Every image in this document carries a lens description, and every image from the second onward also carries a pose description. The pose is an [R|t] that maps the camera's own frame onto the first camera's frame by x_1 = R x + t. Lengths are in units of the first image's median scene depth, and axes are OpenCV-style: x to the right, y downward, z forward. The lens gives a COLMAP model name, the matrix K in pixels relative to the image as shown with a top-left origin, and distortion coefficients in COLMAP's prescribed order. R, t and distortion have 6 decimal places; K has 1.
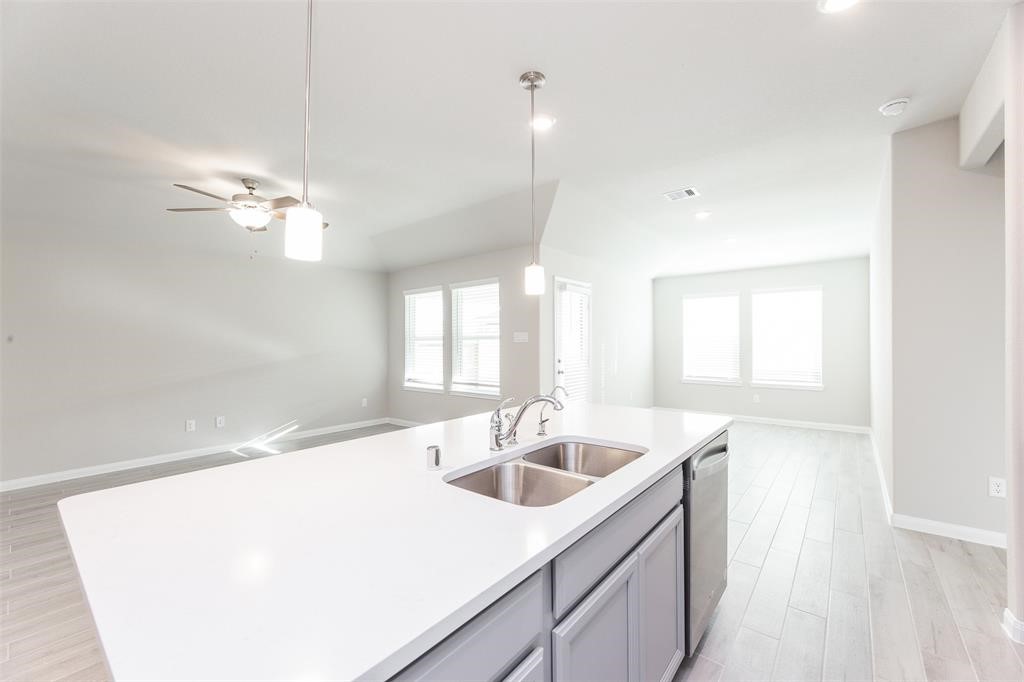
lens RADIAL K [[411.8, 0, 510.5], [0, 411.8, 338.5], [0, 0, 1]] dist [-0.000647, 0.000262]
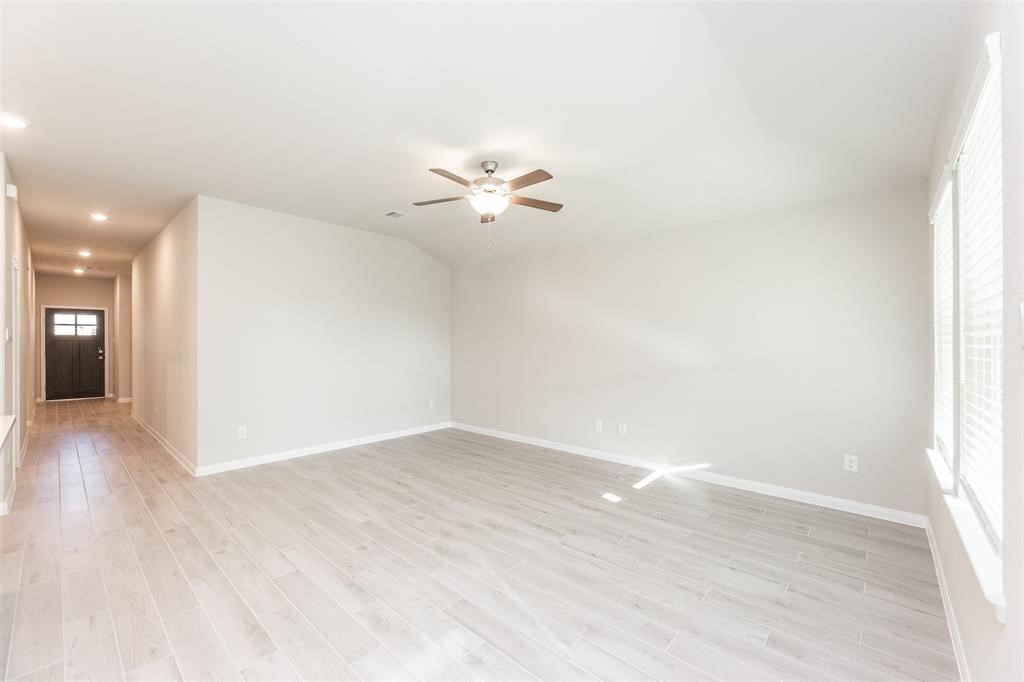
lens RADIAL K [[413.6, 0, 512.0], [0, 413.6, 341.0], [0, 0, 1]] dist [0.009983, 0.000018]
pose [[-0.043862, 0.000535, -0.999037, 0.177319], [0.012077, 0.999927, 0.000005, 0.006369], [0.998965, -0.012065, -0.043866, 0.690320]]
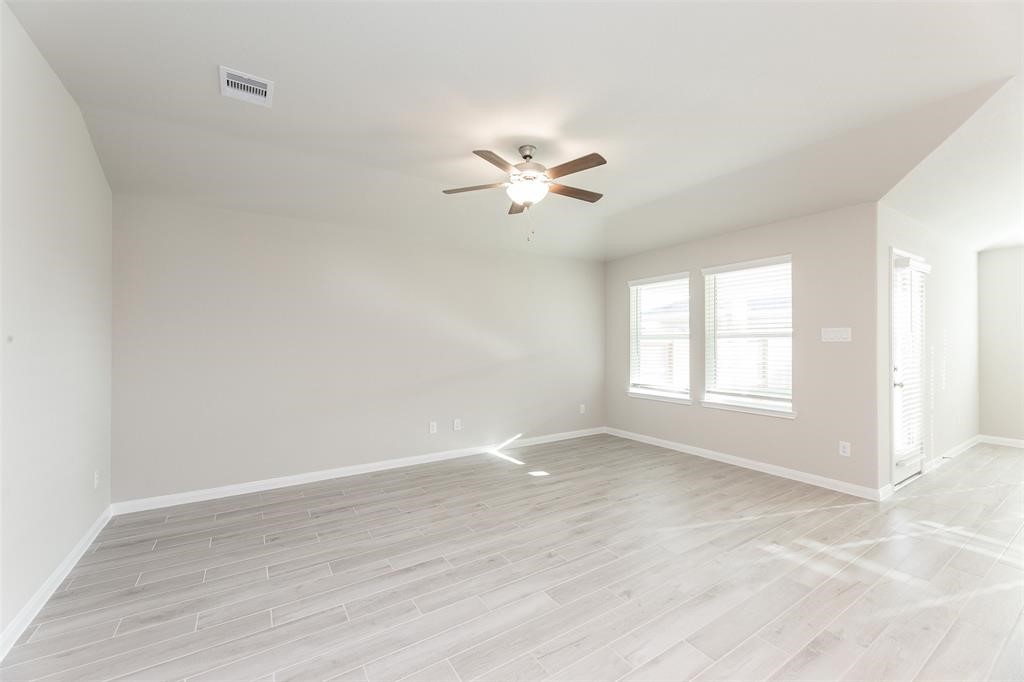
lens RADIAL K [[413.6, 0, 512.0], [0, 413.6, 341.0], [0, 0, 1]] dist [0.009983, 0.000018]
pose [[0.955605, 0.004075, -0.294624, -0.263746], [-0.001984, 0.999971, 0.007394, 0.003169], [0.294645, -0.006482, 0.955585, 0.115110]]
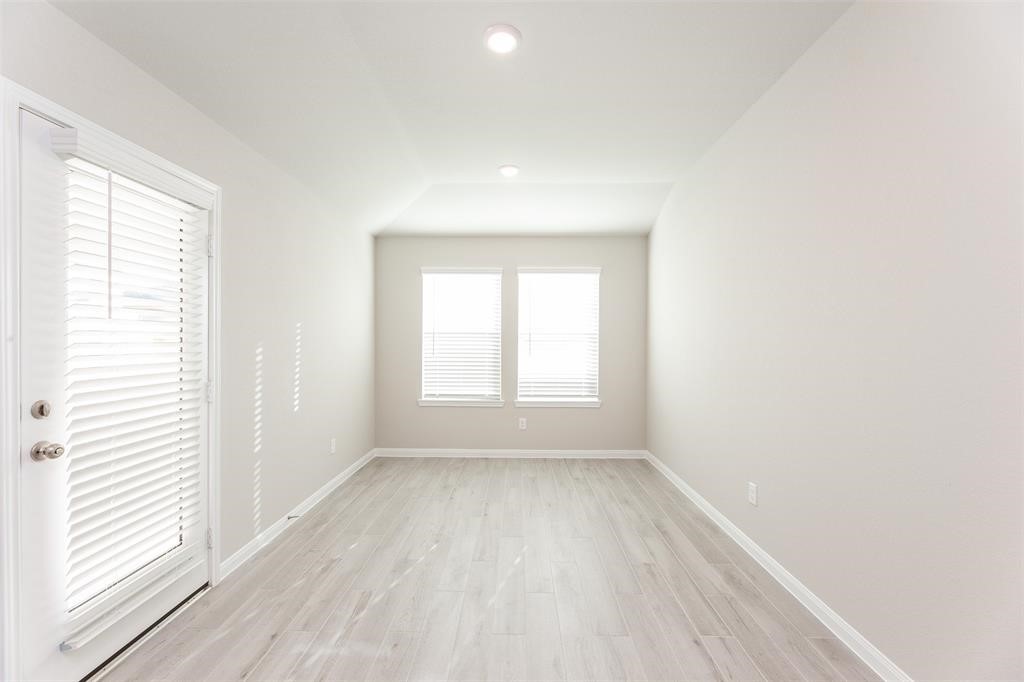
lens RADIAL K [[413.6, 0, 512.0], [0, 413.6, 341.0], [0, 0, 1]] dist [0.009983, 0.000018]
pose [[0.779835, 0.006065, 0.625956, 0.165640], [-0.011042, 0.999931, 0.004068, 0.004702], [-0.625888, -0.010085, 0.779848, 0.530023]]
